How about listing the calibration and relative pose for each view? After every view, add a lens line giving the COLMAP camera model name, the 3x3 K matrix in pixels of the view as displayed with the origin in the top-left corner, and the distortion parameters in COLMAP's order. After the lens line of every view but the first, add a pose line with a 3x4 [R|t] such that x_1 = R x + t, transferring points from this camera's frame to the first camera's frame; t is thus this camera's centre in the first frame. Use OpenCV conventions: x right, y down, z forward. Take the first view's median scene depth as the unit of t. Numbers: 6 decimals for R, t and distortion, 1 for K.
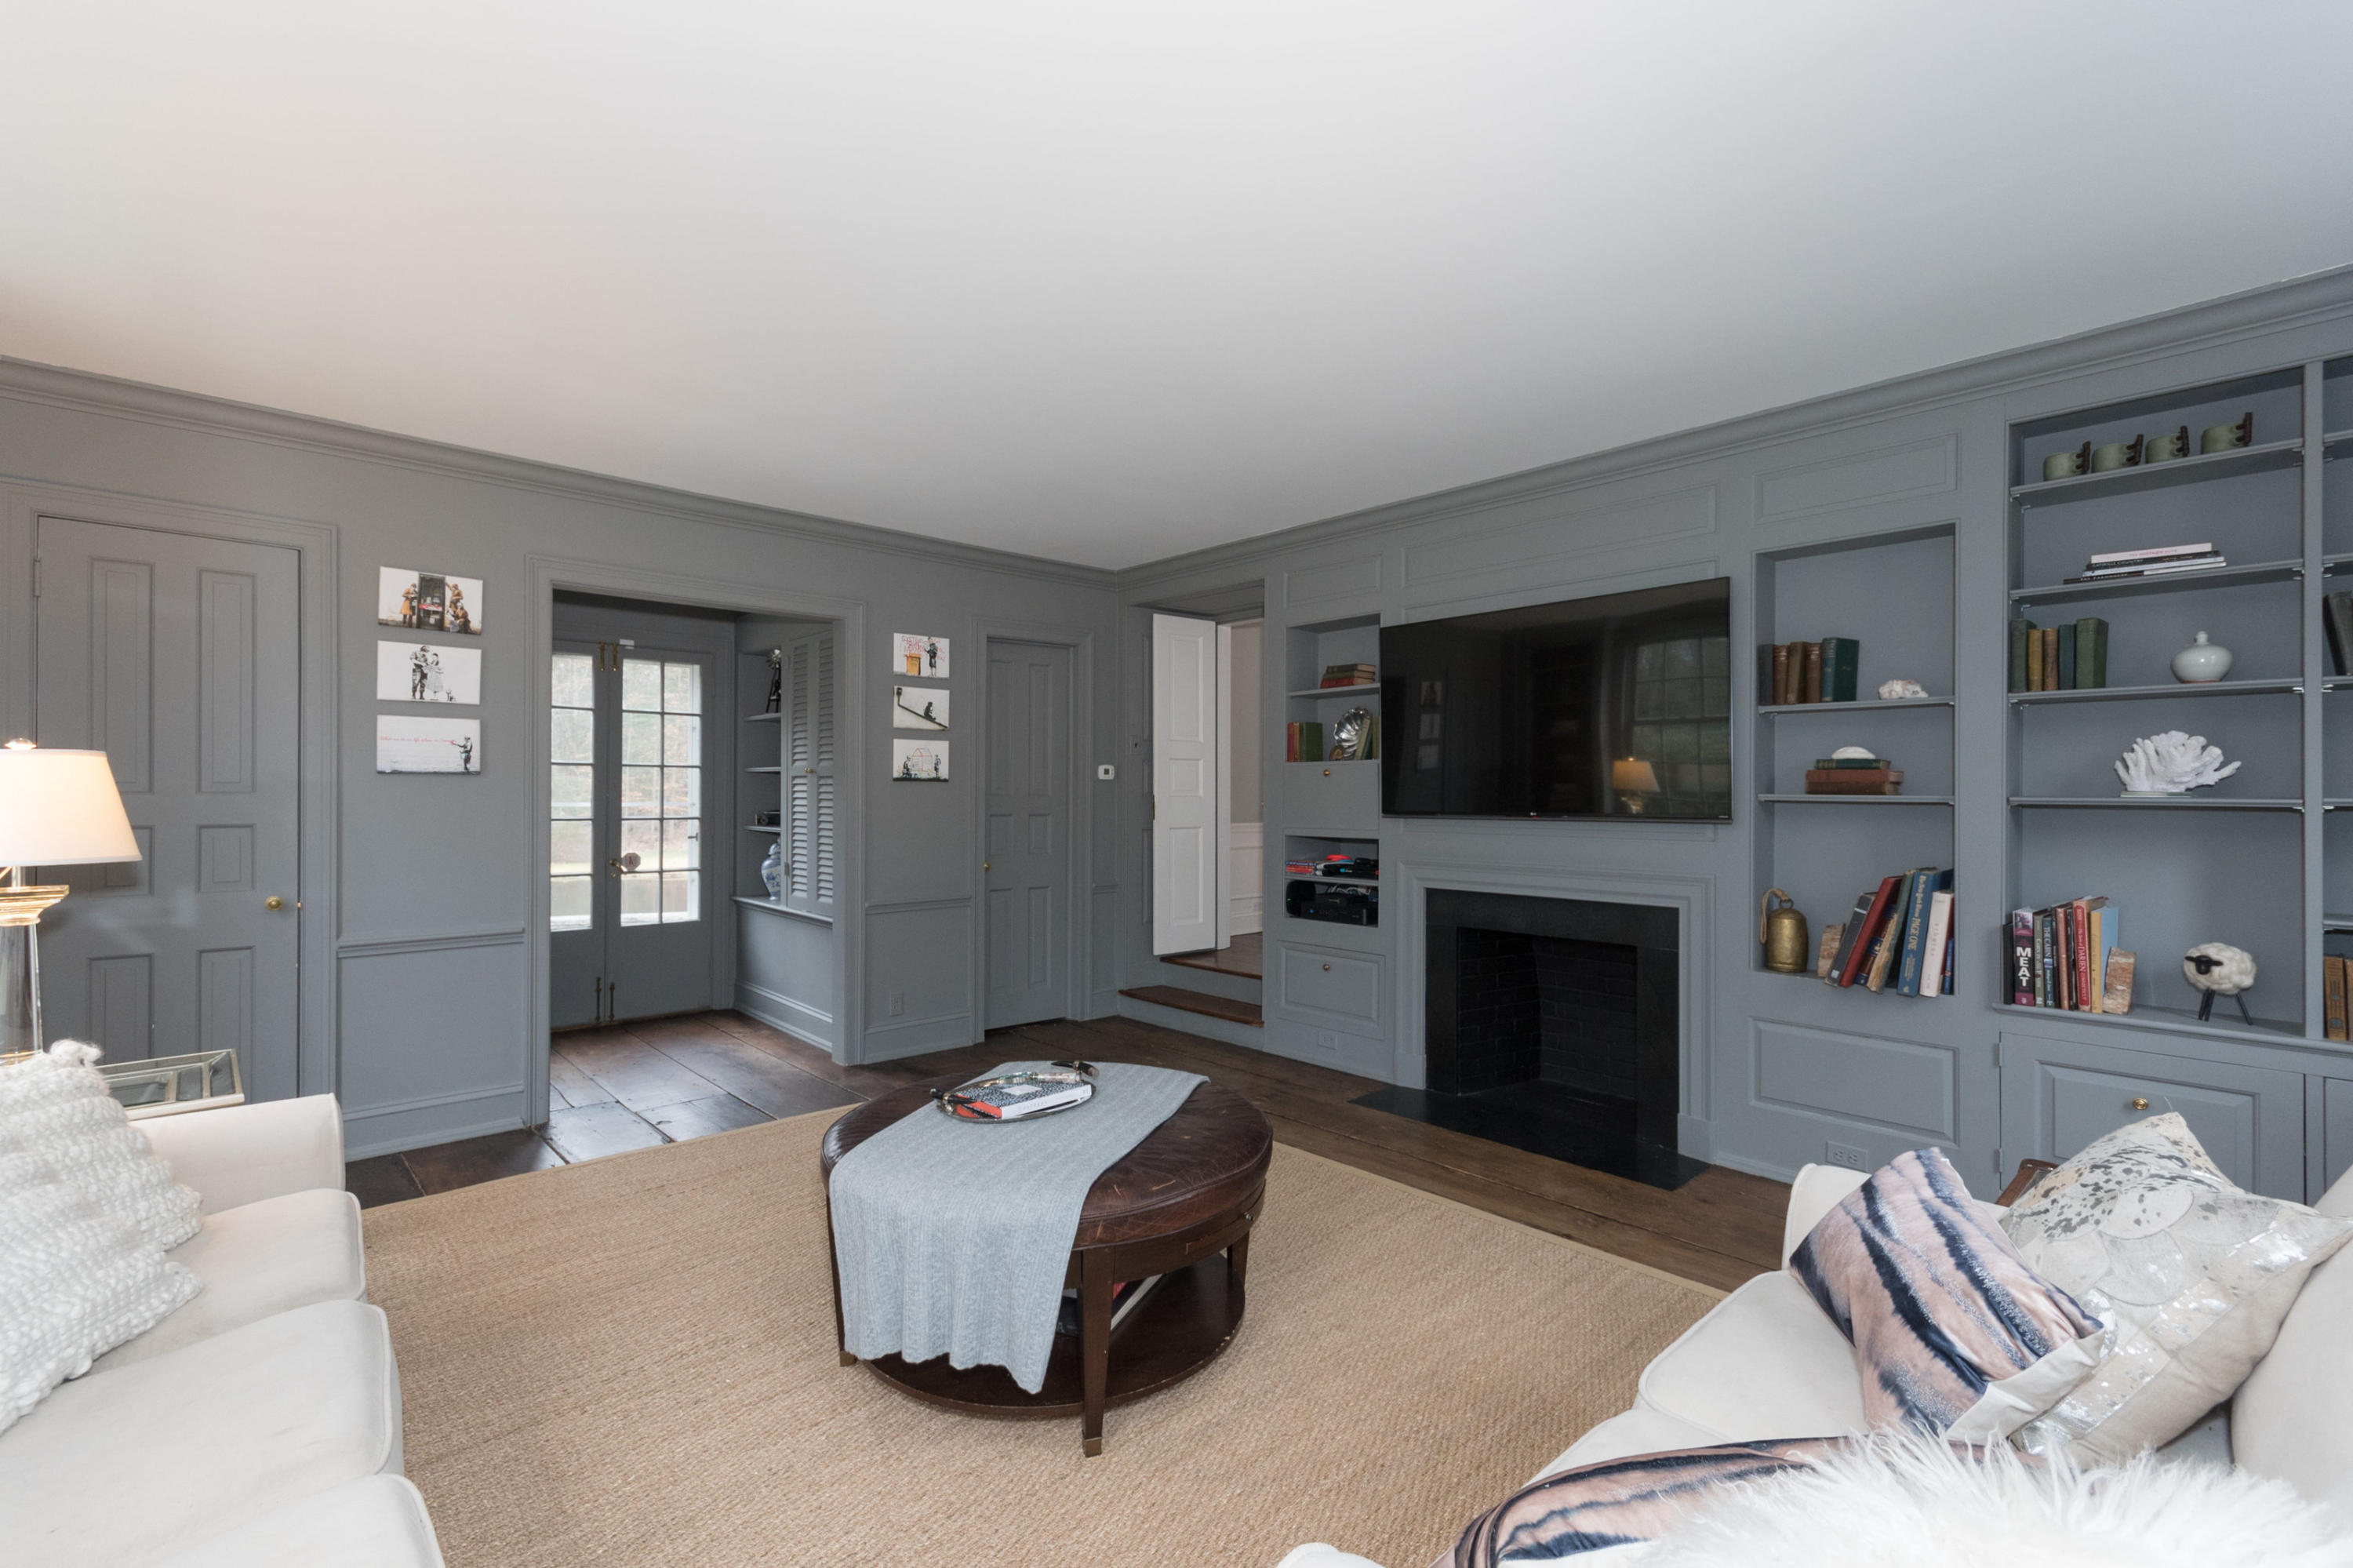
lens RADIAL K [[1025.2, 0, 1171.7], [0, 1025.2, 790.4], [0, 0, 1]] dist [-0.000435, -0.000094]
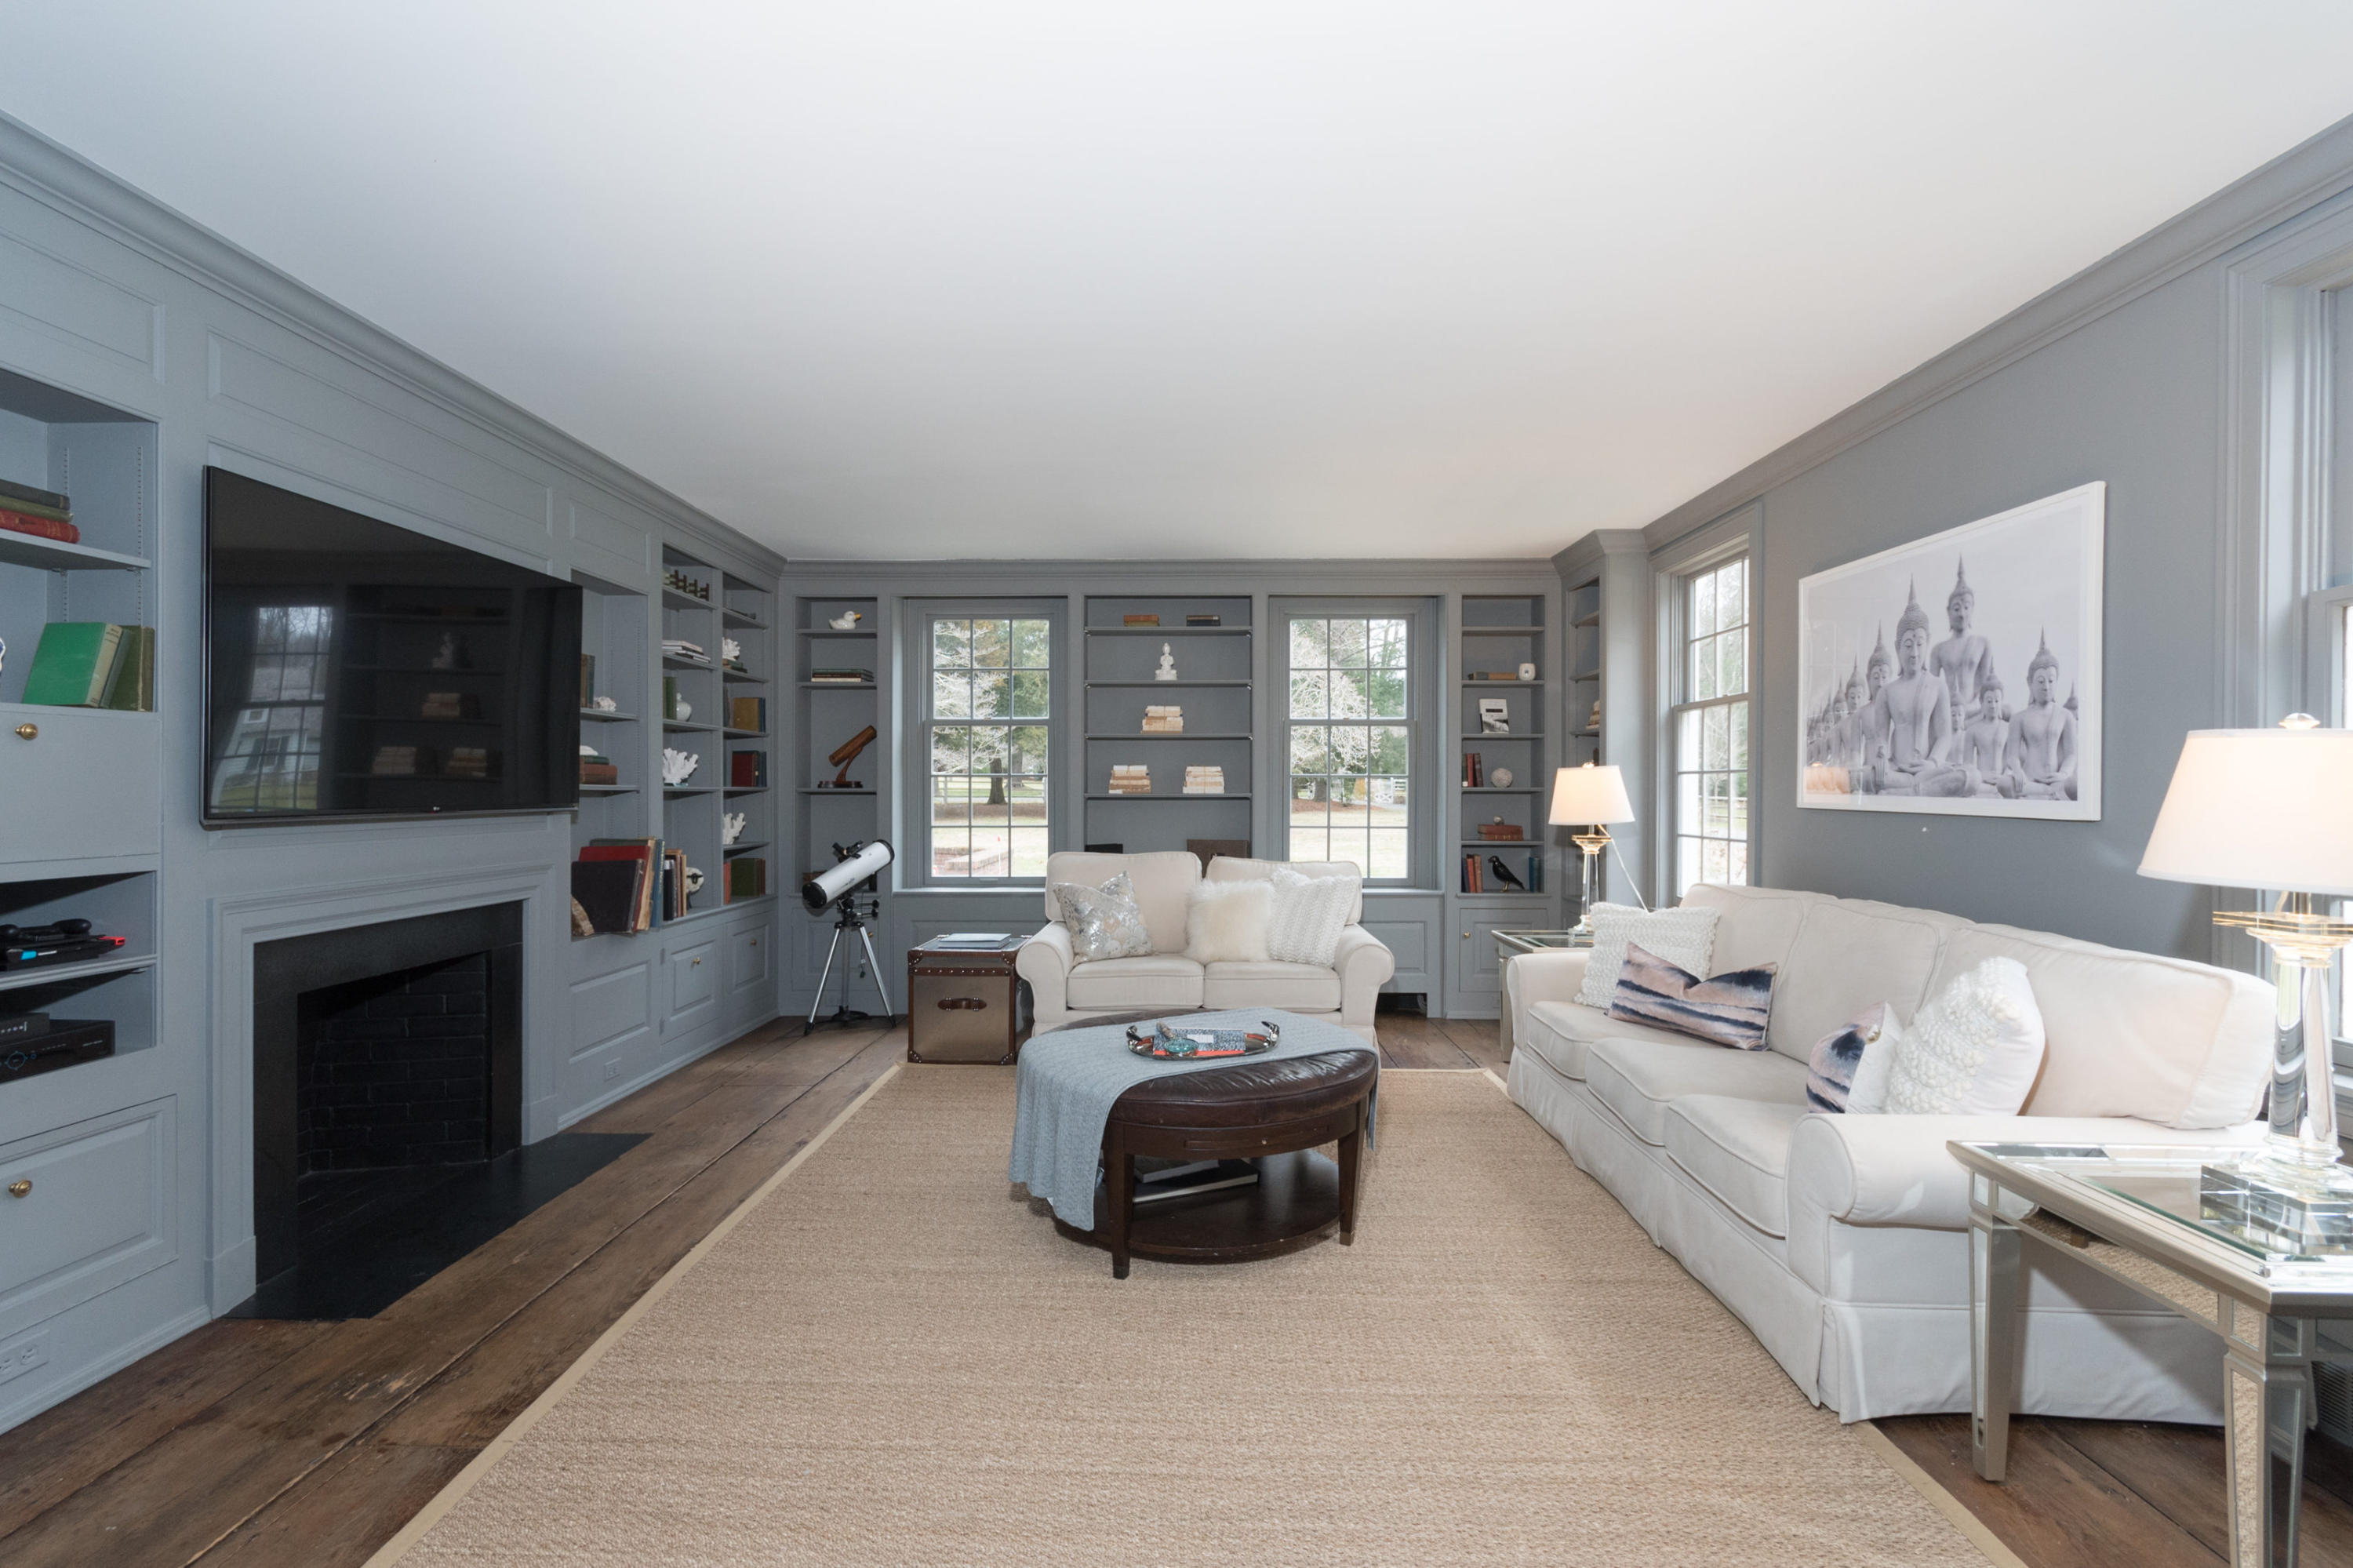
lens RADIAL K [[1025.2, 0, 1170.2], [0, 1025.2, 788.6], [0, 0, 1]] dist [-0.000435, -0.000094]
pose [[-0.723248, -0.003734, 0.690578, -0.636111], [-0.006479, 0.999978, -0.001378, 0.005819], [-0.690558, -0.005471, -0.723256, 1.281482]]
